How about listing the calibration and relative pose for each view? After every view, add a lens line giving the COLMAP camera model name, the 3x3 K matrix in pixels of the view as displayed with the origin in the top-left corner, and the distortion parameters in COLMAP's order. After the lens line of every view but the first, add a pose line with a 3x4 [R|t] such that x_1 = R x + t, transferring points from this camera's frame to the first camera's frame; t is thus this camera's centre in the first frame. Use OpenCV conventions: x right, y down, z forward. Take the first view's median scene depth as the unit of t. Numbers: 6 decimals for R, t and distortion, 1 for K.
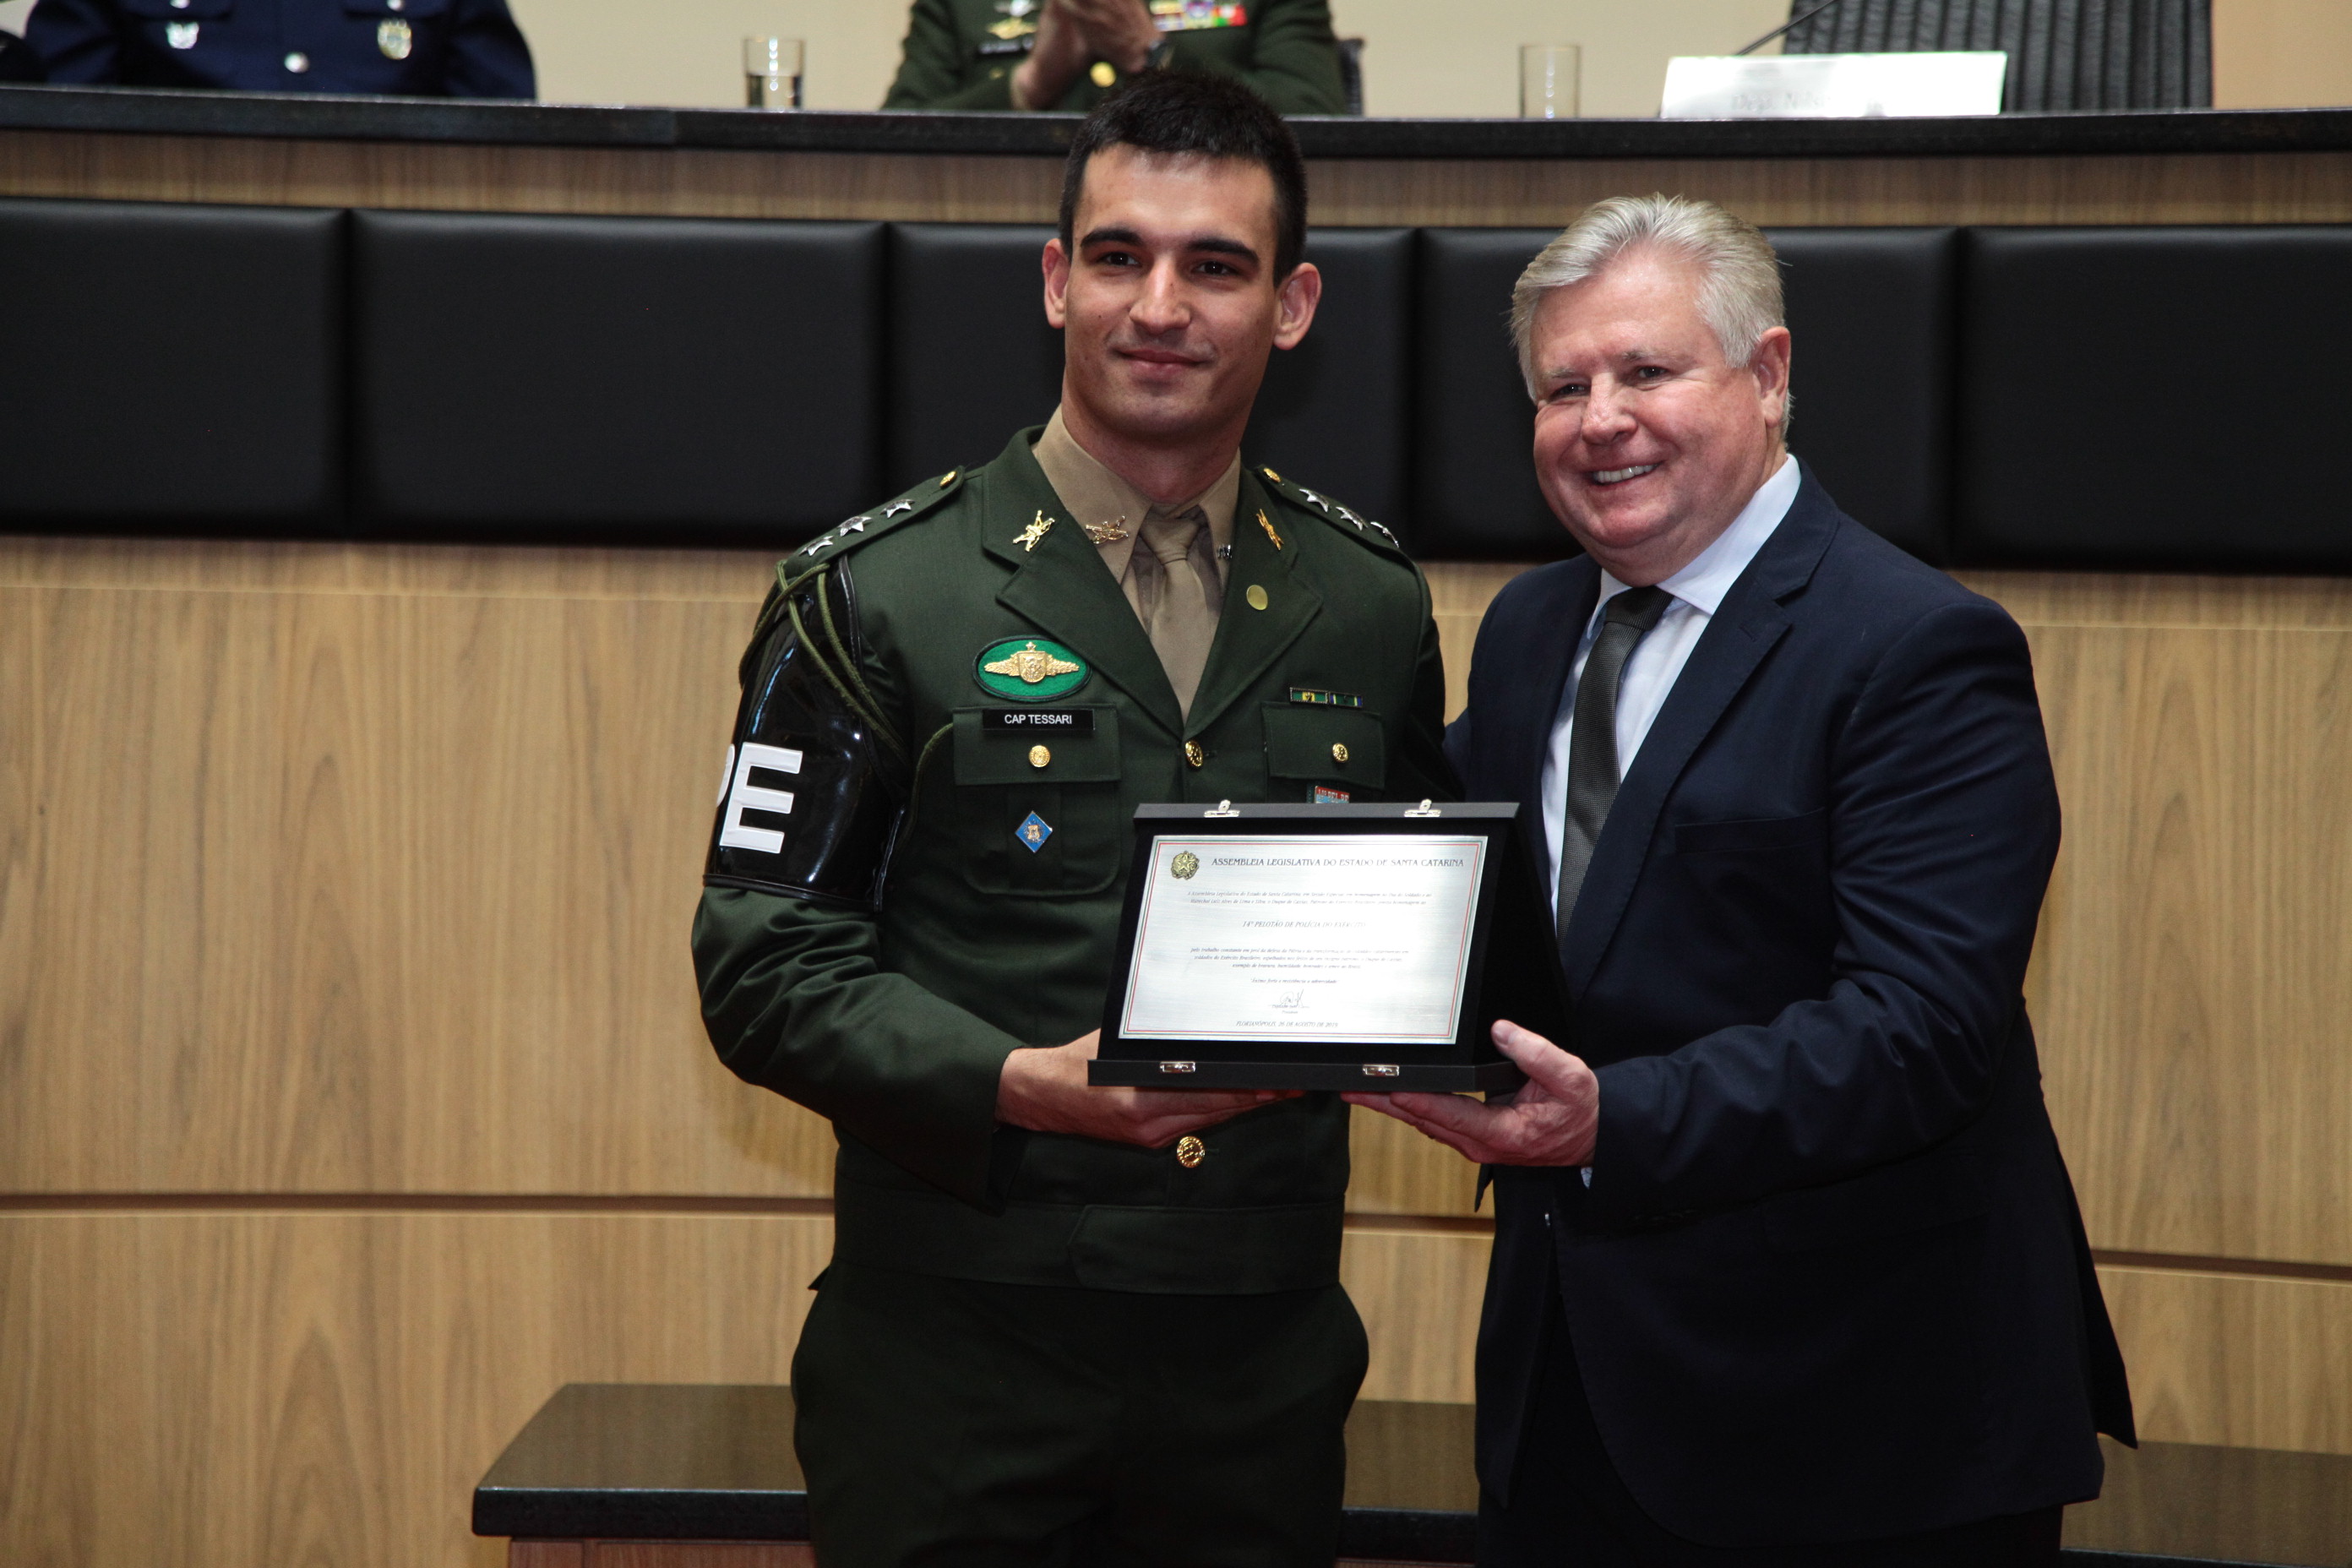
lens RADIAL K [[7306.4, 0, 1161.2], [0, 7306.4, 749.8], [0, 0, 1]] dist [0.656686, 0.000000]
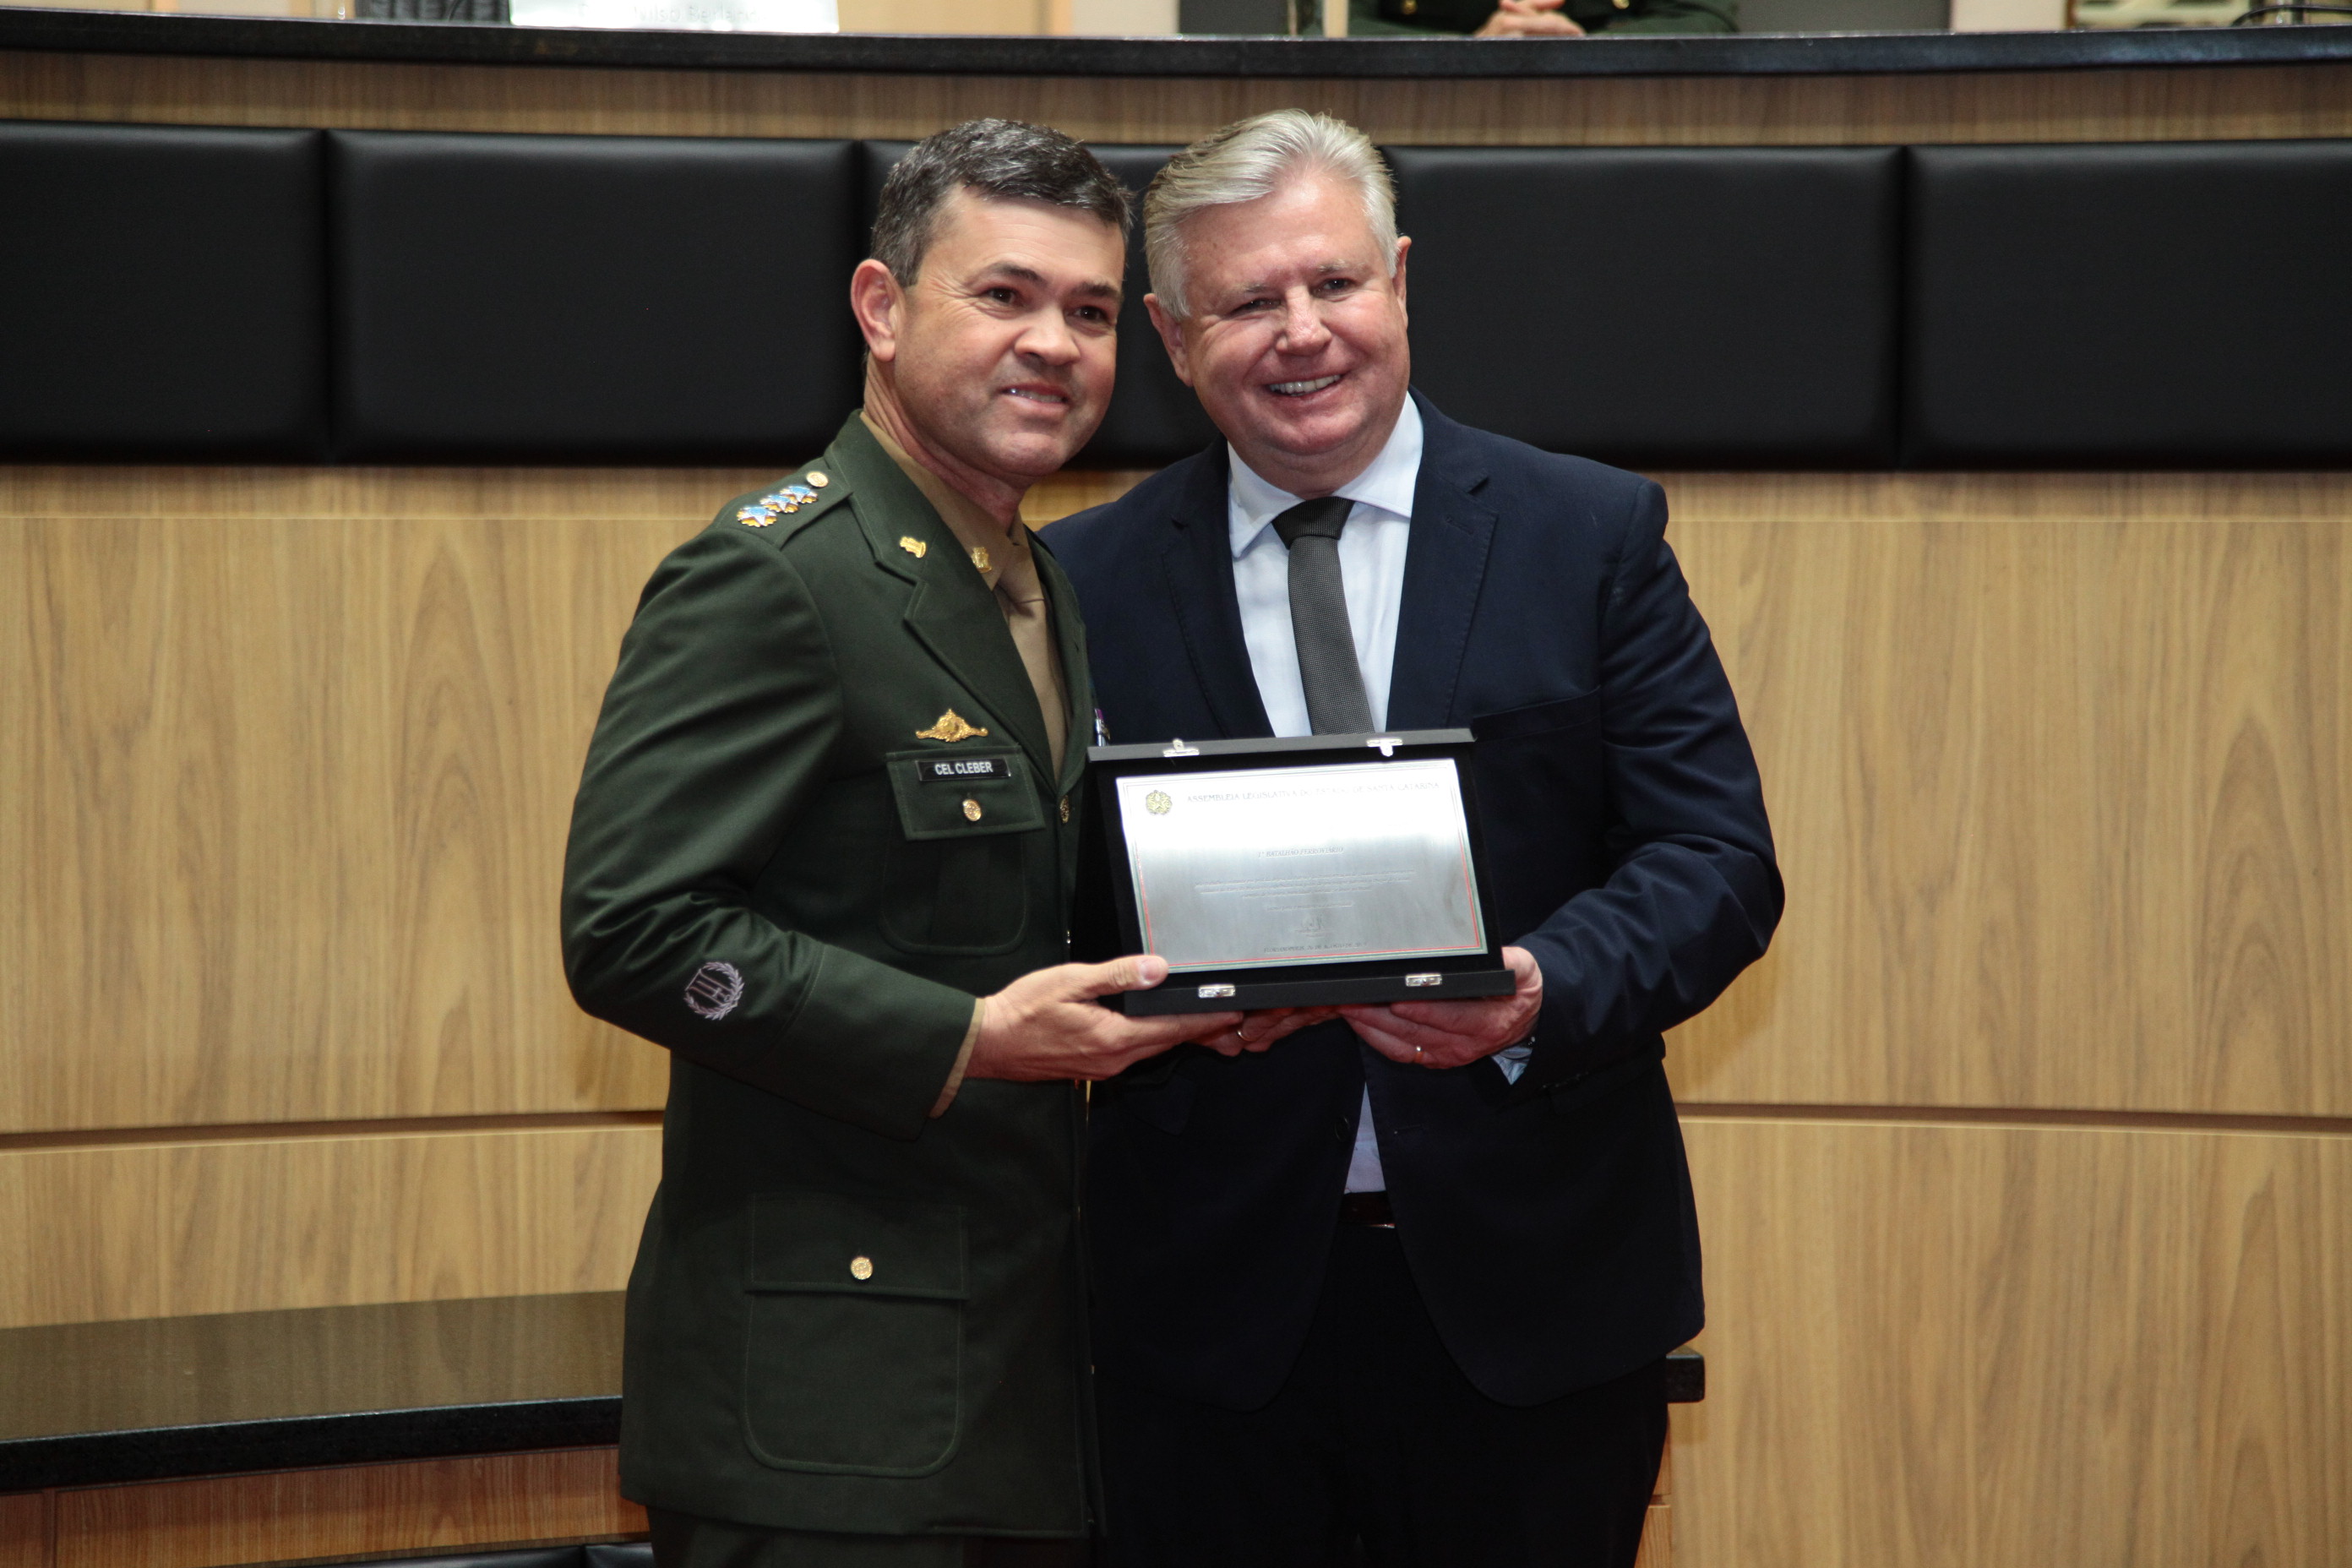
lens RADIAL K [[7306.4, 0, 1130.5], [0, 7306.4, 803.1], [0, 0, 1]] dist [0.656686, 0.000000]
pose [[0.883100, -0.037230, 0.467705, -0.424734], [0.025787, 0.999191, 0.030847, -0.009692], [-0.468475, -0.015181, 0.883346, 0.069723]]
